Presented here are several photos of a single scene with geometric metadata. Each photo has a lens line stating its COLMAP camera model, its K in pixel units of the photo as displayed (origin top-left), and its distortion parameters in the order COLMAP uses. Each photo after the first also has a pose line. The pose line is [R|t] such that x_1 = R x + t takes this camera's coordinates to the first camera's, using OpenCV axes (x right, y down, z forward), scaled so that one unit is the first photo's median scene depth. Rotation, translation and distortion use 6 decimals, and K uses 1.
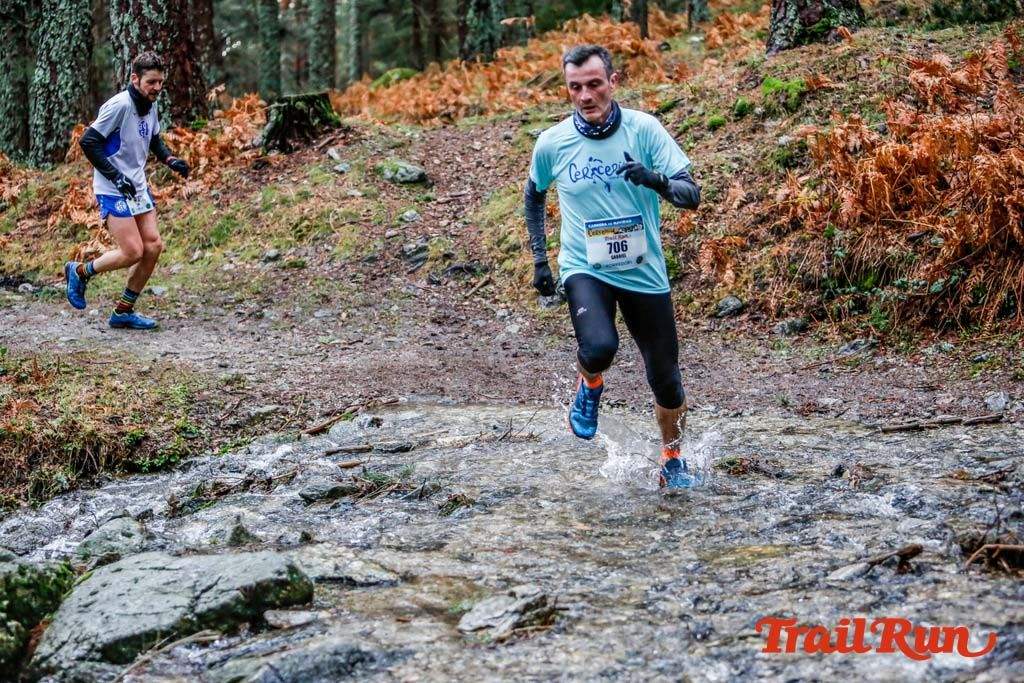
lens RADIAL K [[1920.4, 0, 477.4], [0, 1920.4, 357.2], [0, 0, 1]] dist [-0.285522, 0.000000]
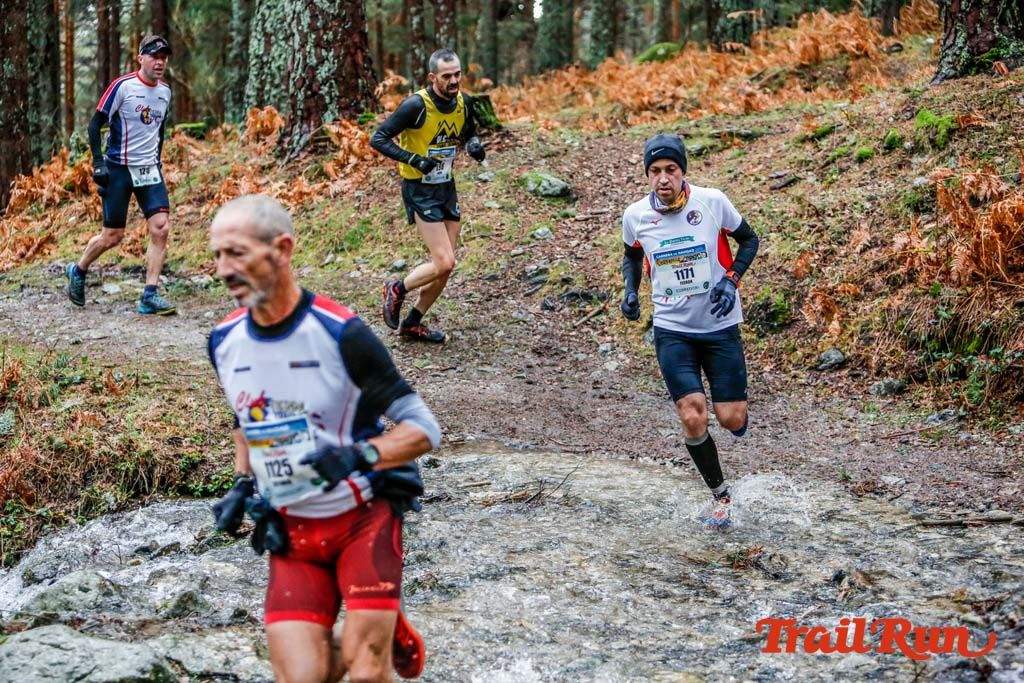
lens RADIAL K [[1920.4, 0, 537.2], [0, 1920.4, 357.2], [0, 0, 1]] dist [-0.285522, 0.000000]
pose [[0.989871, 0.066064, -0.125666, 0.099294], [-0.063092, 0.997629, 0.027487, -0.041685], [0.127184, -0.019280, 0.991692, 0.035163]]
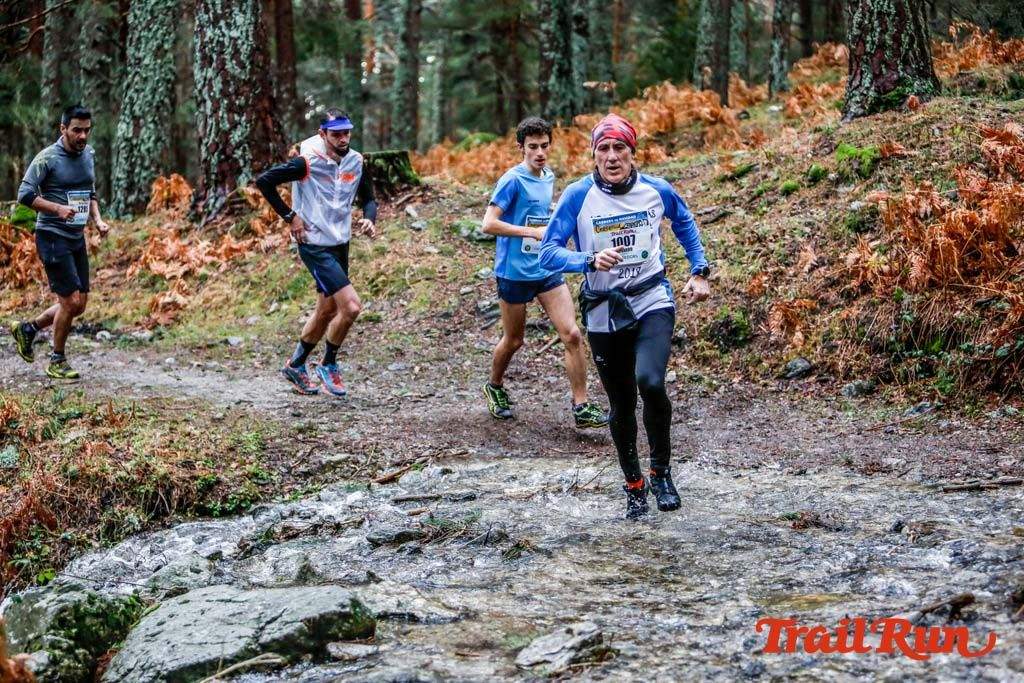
lens RADIAL K [[1920.4, 0, 505.9], [0, 1920.4, 371.7], [0, 0, 1]] dist [-0.285522, 0.000000]
pose [[0.999408, 0.022934, -0.025642, 0.003315], [-0.023649, 0.999330, -0.027938, 0.006813], [0.024984, 0.028528, 0.999281, -0.010957]]
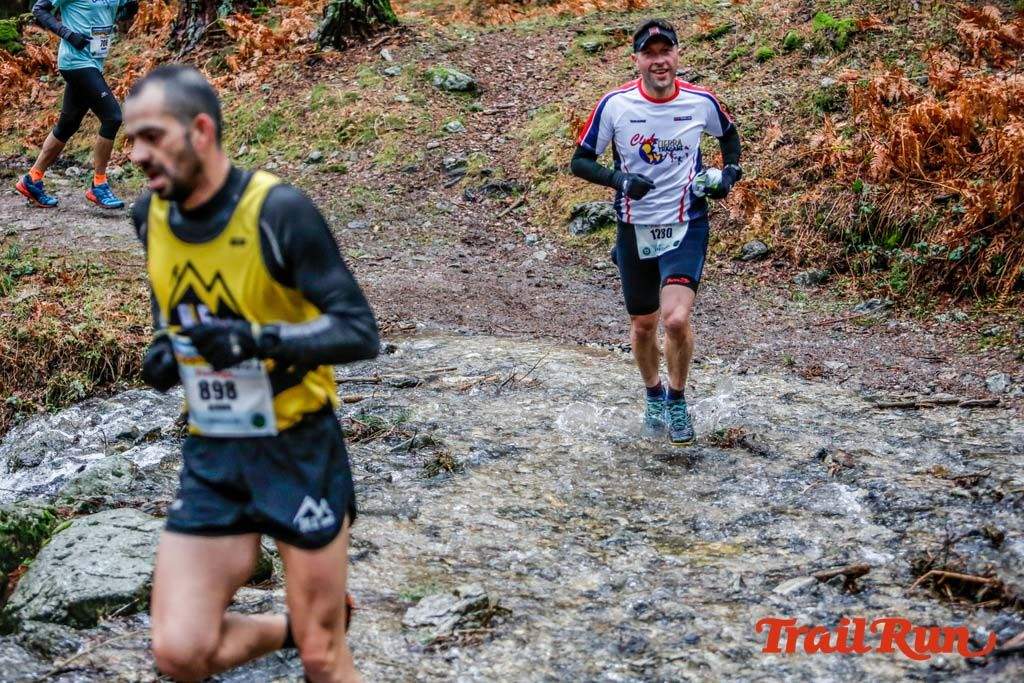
lens RADIAL K [[1920.4, 0, 498.1], [0, 1920.4, 316.2], [0, 0, 1]] dist [-0.285522, 0.000000]
pose [[0.997139, 0.069203, -0.030408, 0.028337], [-0.067283, 0.995917, 0.060183, -0.040843], [0.034448, -0.057965, 0.997724, -0.009696]]
